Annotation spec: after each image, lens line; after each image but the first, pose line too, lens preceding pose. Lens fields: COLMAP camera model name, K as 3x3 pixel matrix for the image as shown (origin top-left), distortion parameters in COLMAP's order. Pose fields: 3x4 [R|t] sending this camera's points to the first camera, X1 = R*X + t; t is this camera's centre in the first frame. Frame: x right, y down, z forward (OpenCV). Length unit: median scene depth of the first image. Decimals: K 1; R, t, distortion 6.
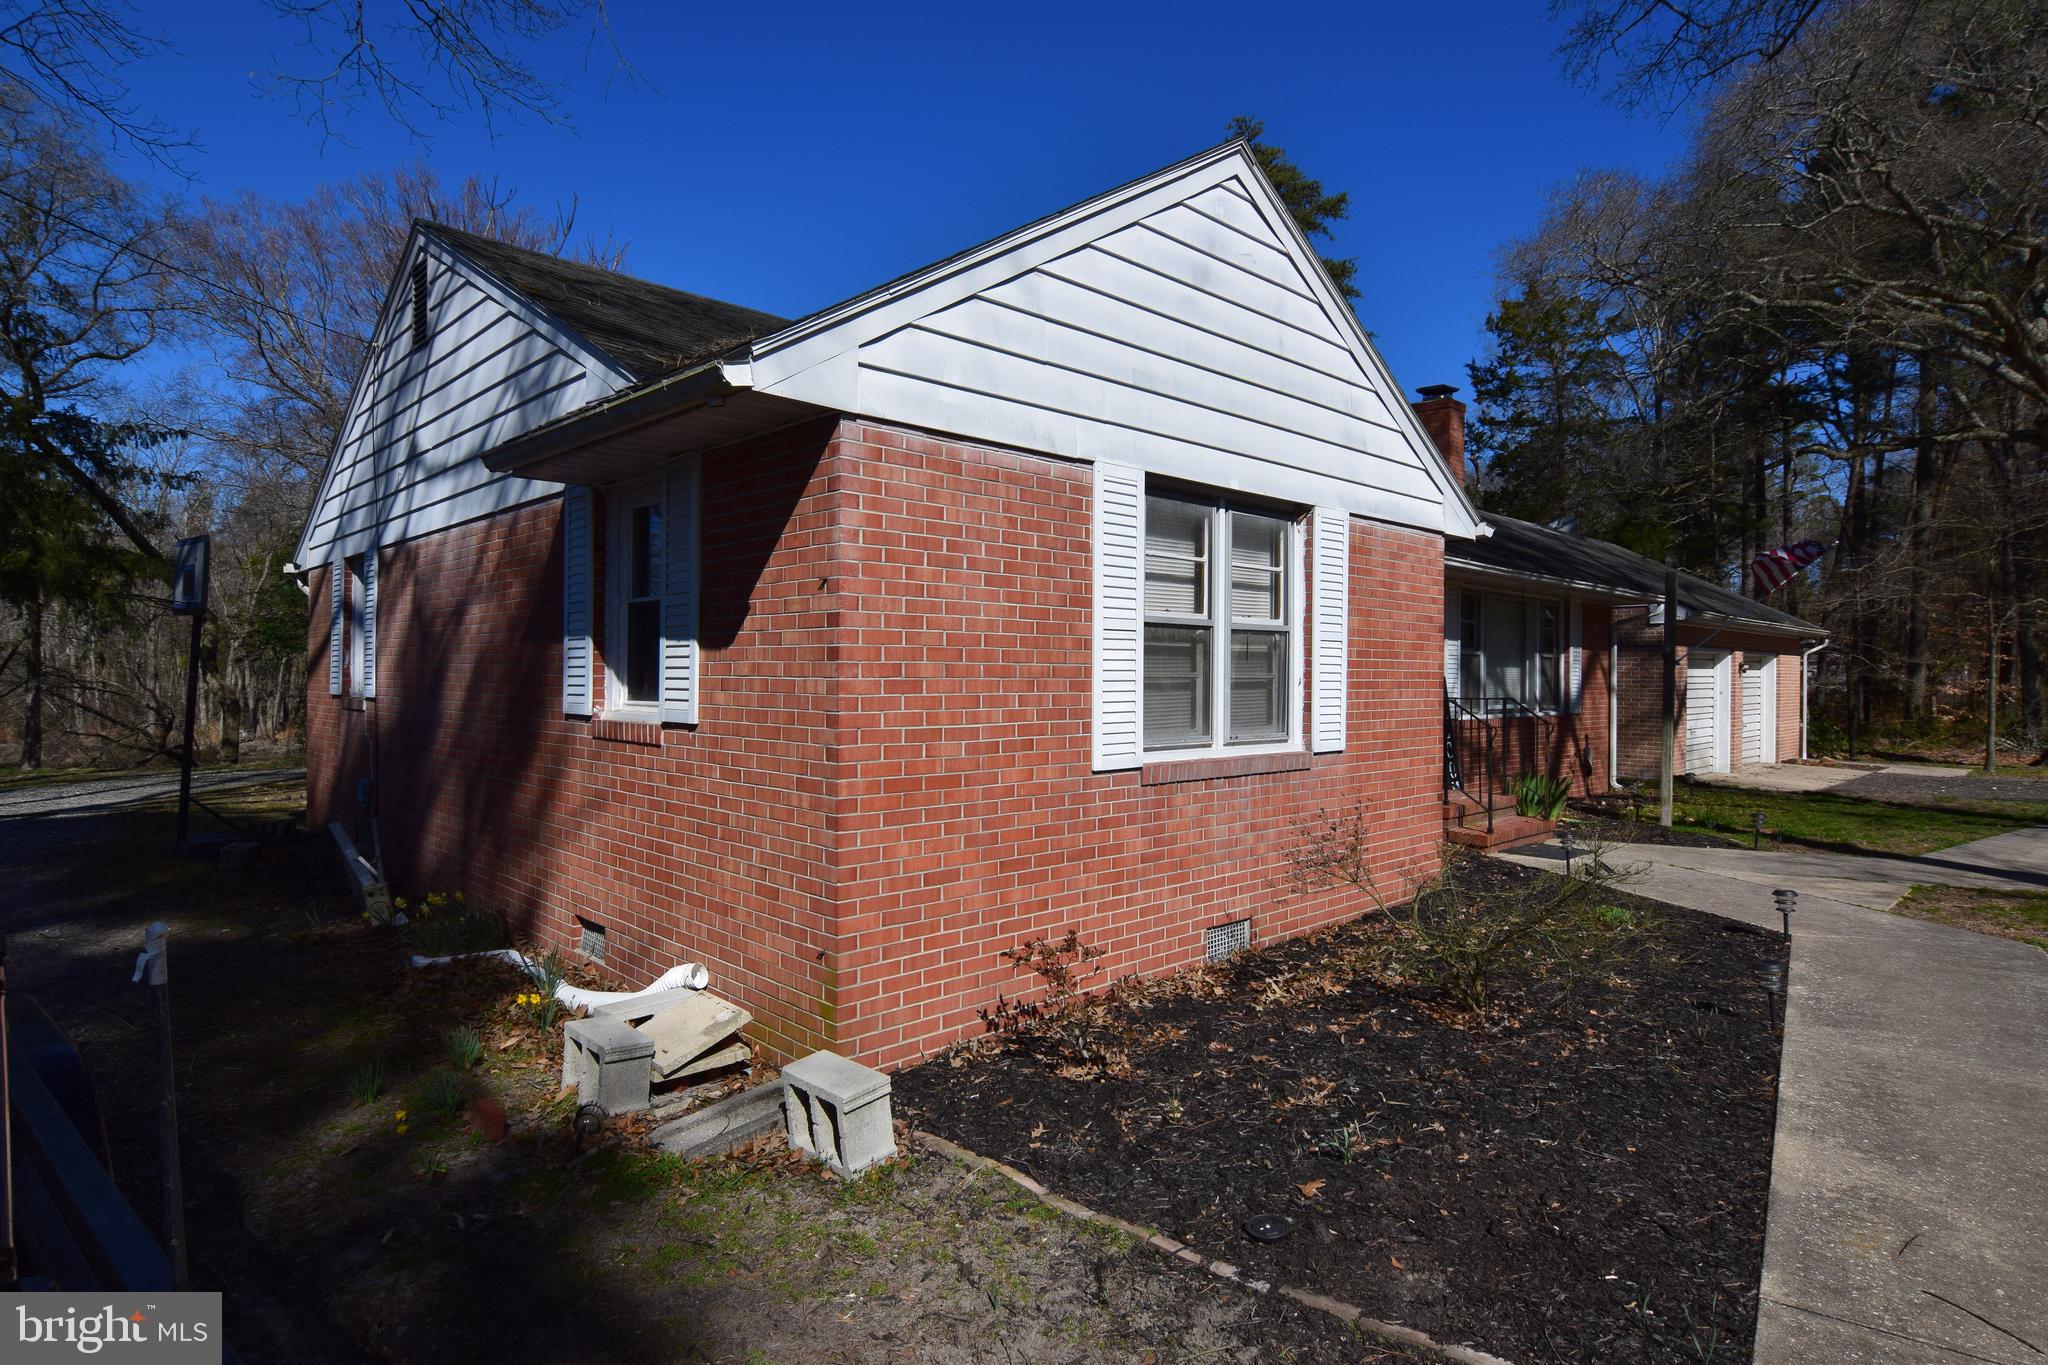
lens RADIAL K [[1067.8, 0, 1024.0], [0, 1067.8, 682.5], [0, 0, 1]] dist [-0.000098, -0.001090]
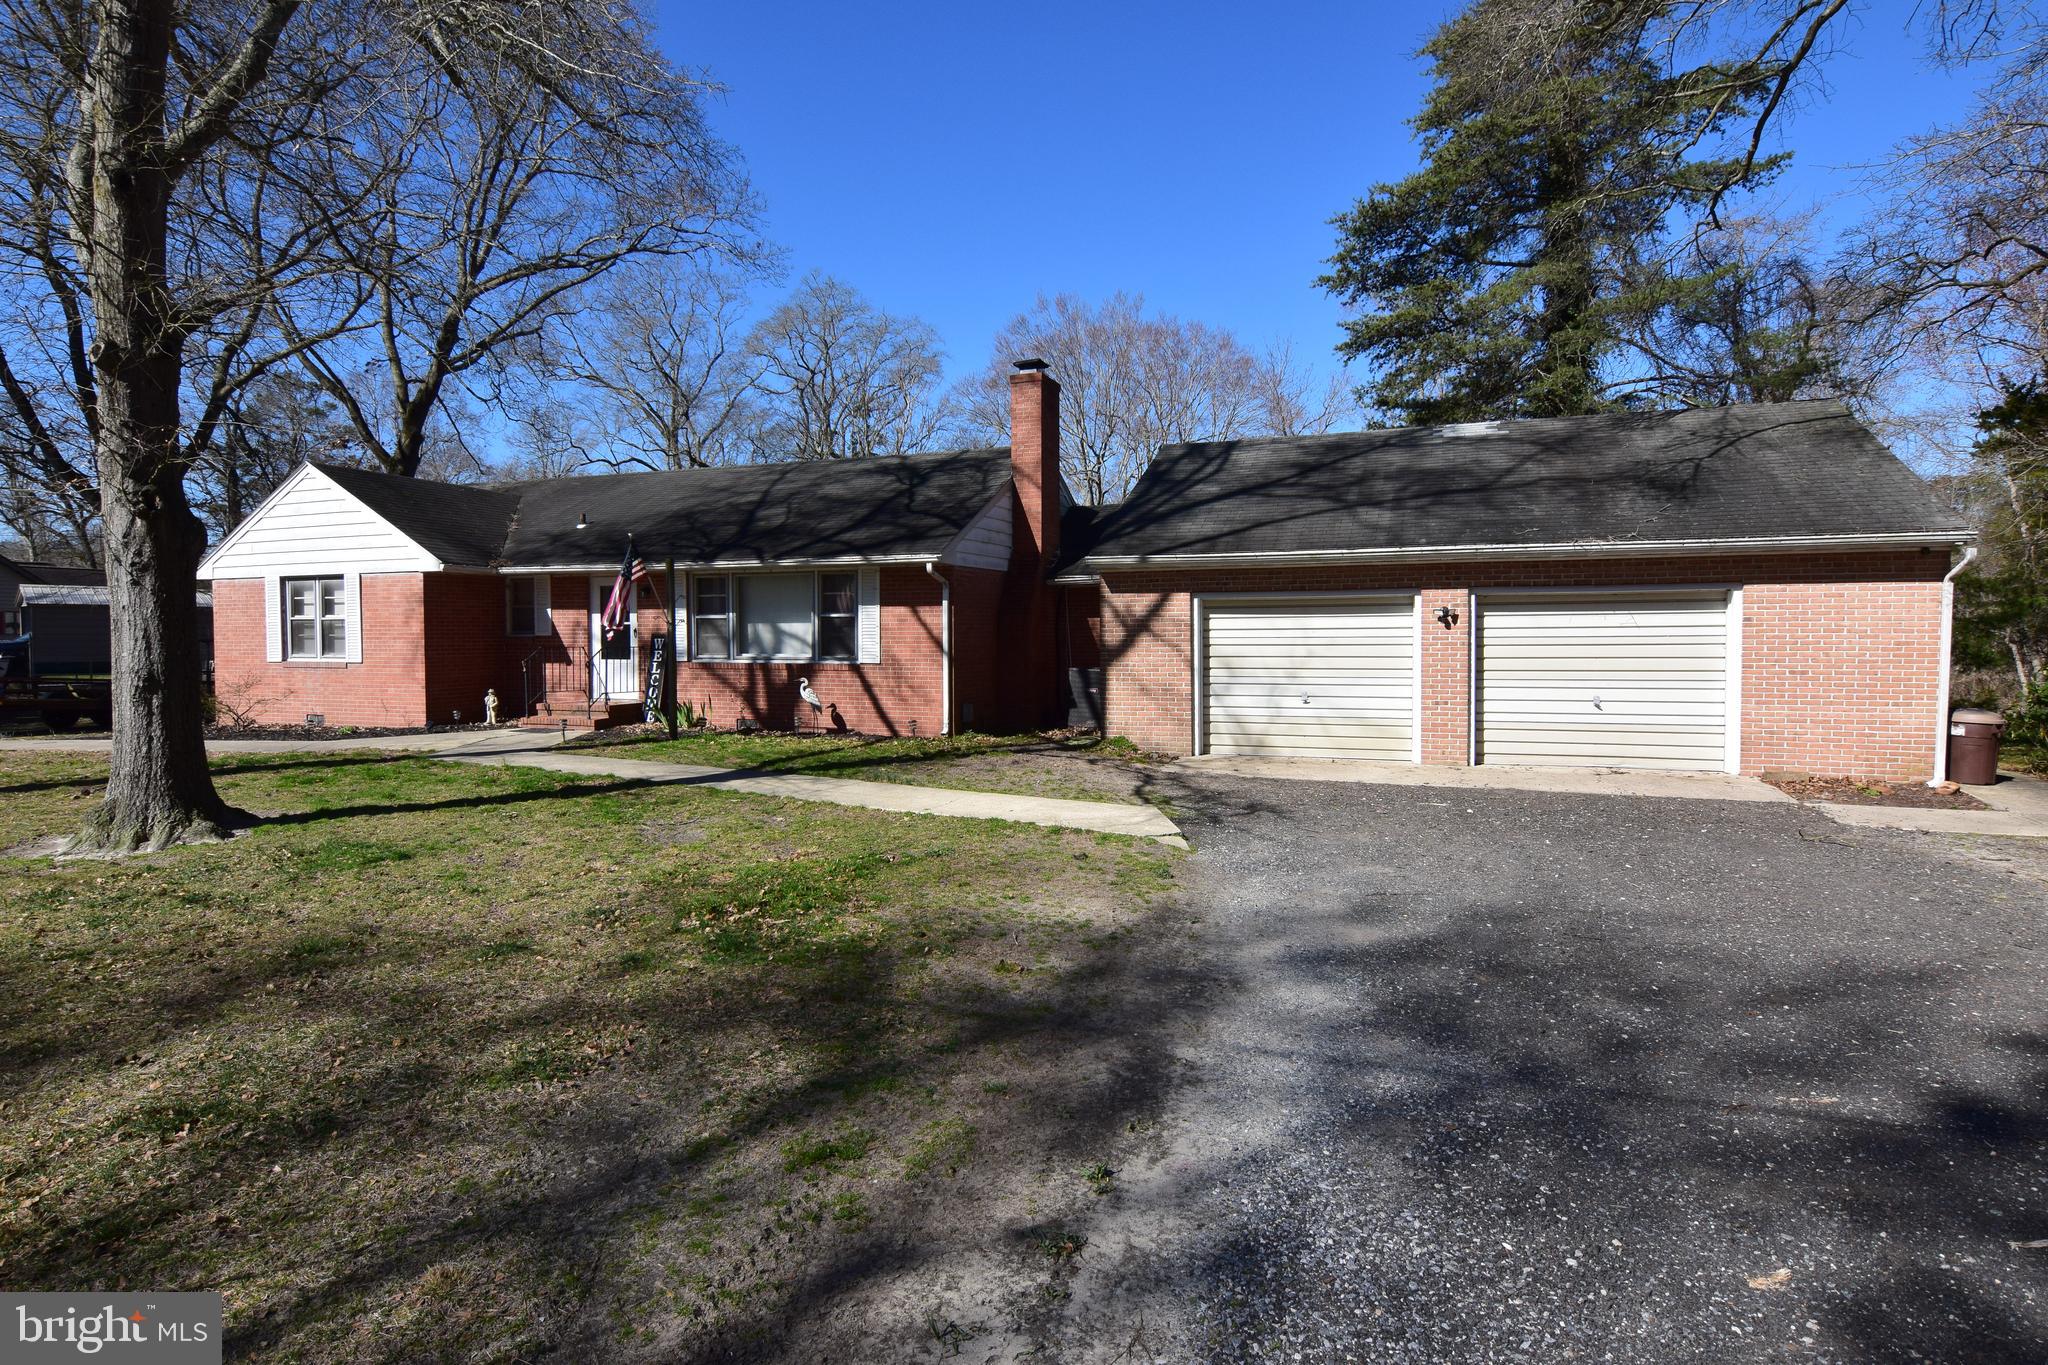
lens RADIAL K [[1067.8, 0, 1024.0], [0, 1067.8, 682.5], [0, 0, 1]] dist [-0.000098, -0.001090]
pose [[0.440358, 0.027451, -0.897403, 4.301471], [-0.002236, 0.999563, 0.029479, 0.038671], [0.897820, -0.010975, 0.440226, 1.646472]]
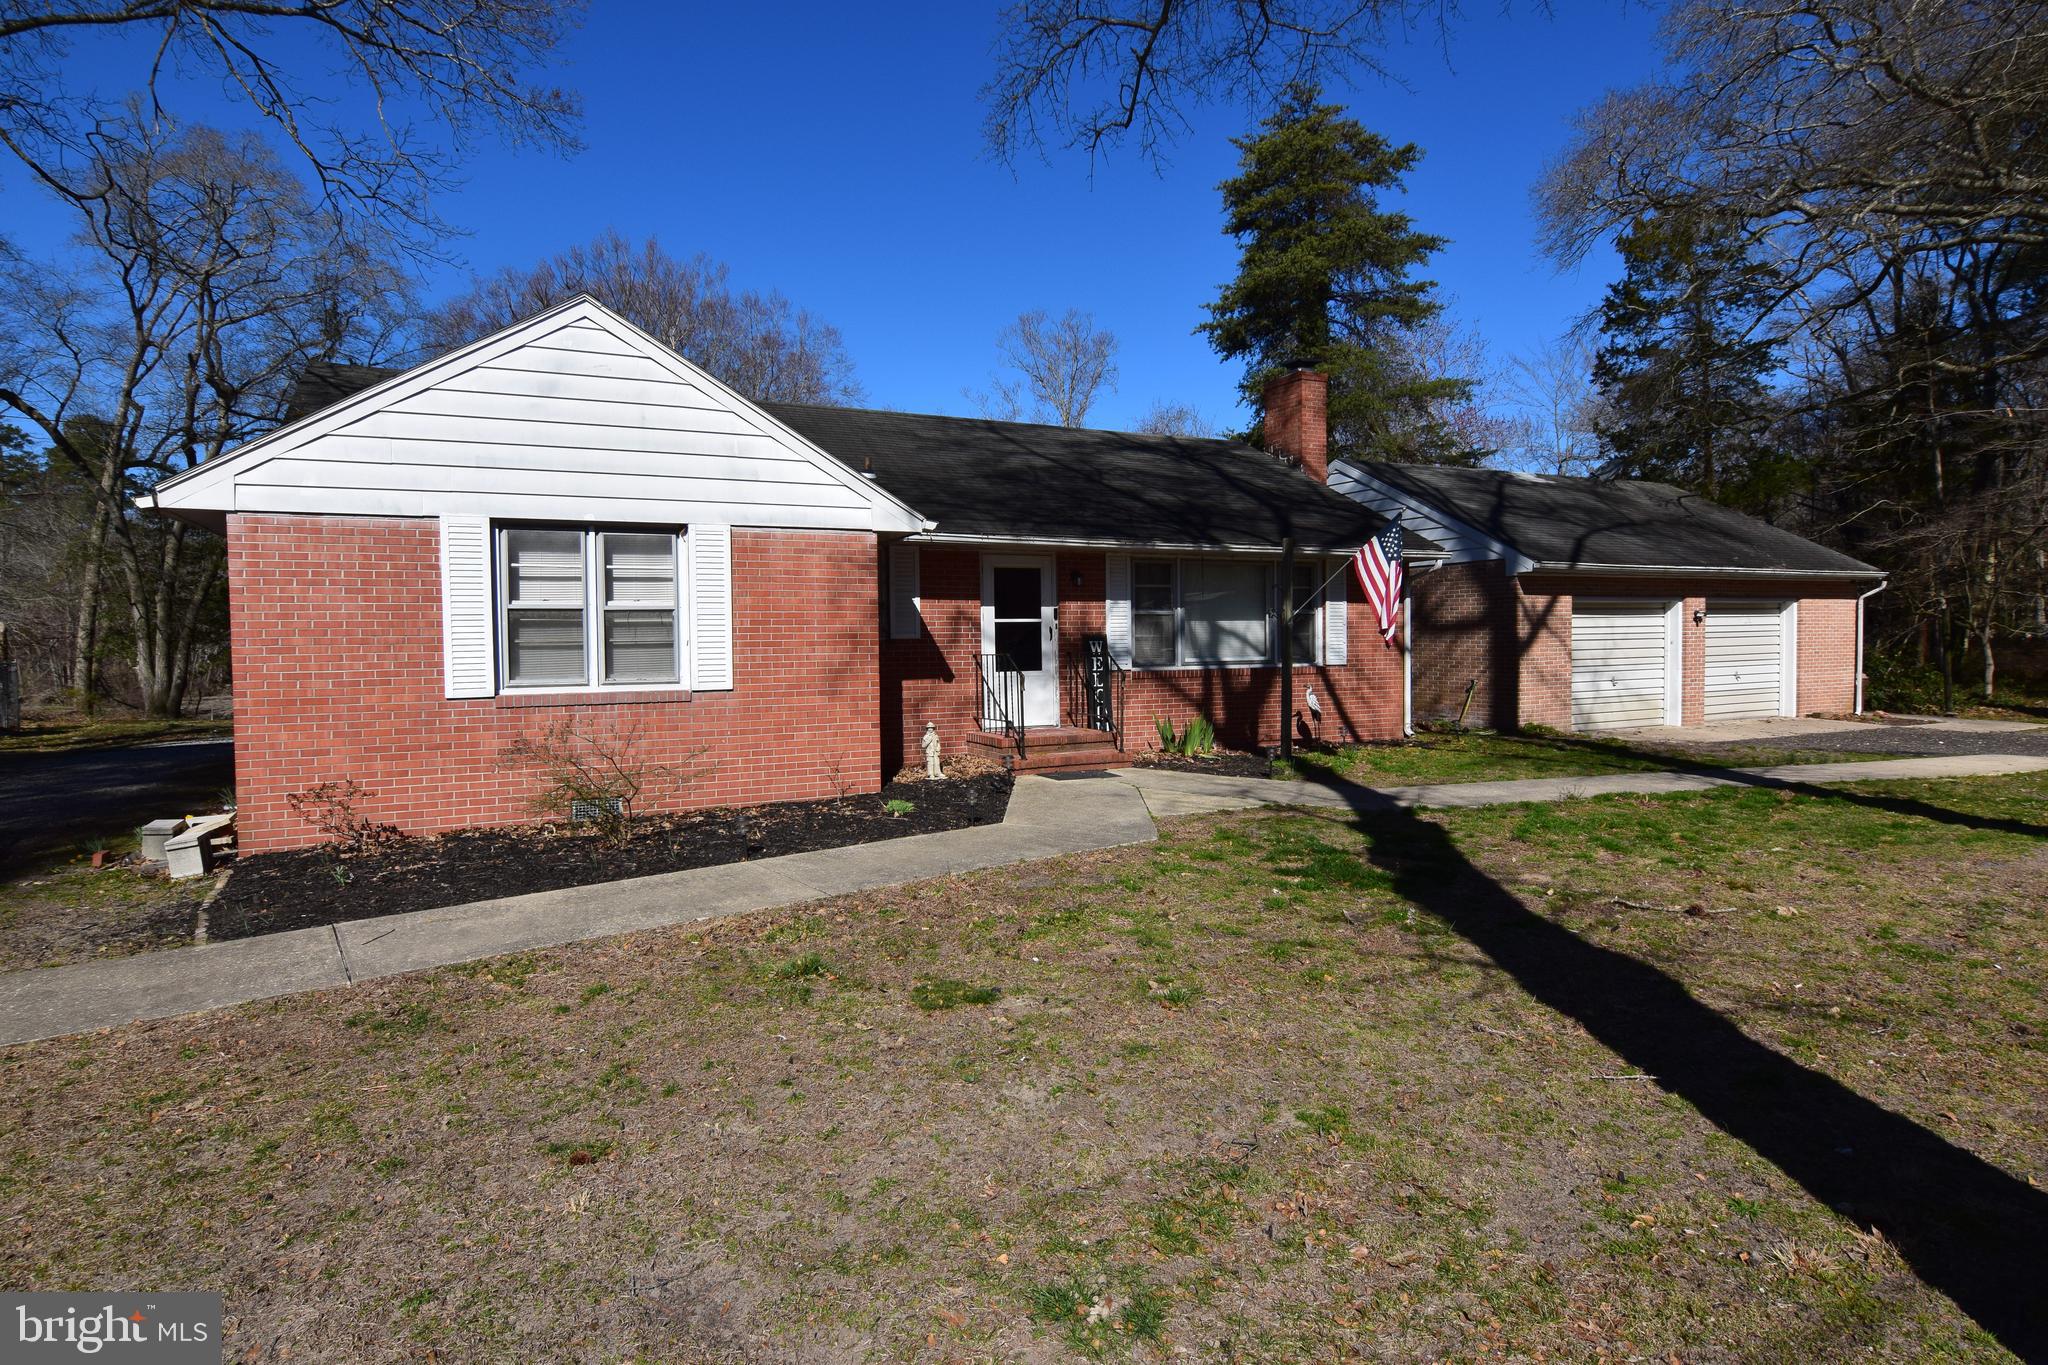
lens RADIAL K [[1067.8, 0, 1024.0], [0, 1067.8, 682.5], [0, 0, 1]] dist [-0.000098, -0.001090]
pose [[0.954557, -0.004529, -0.297995, 1.394581], [0.015501, 0.999286, 0.034467, 0.012717], [0.297626, -0.037520, 0.953945, -0.338294]]
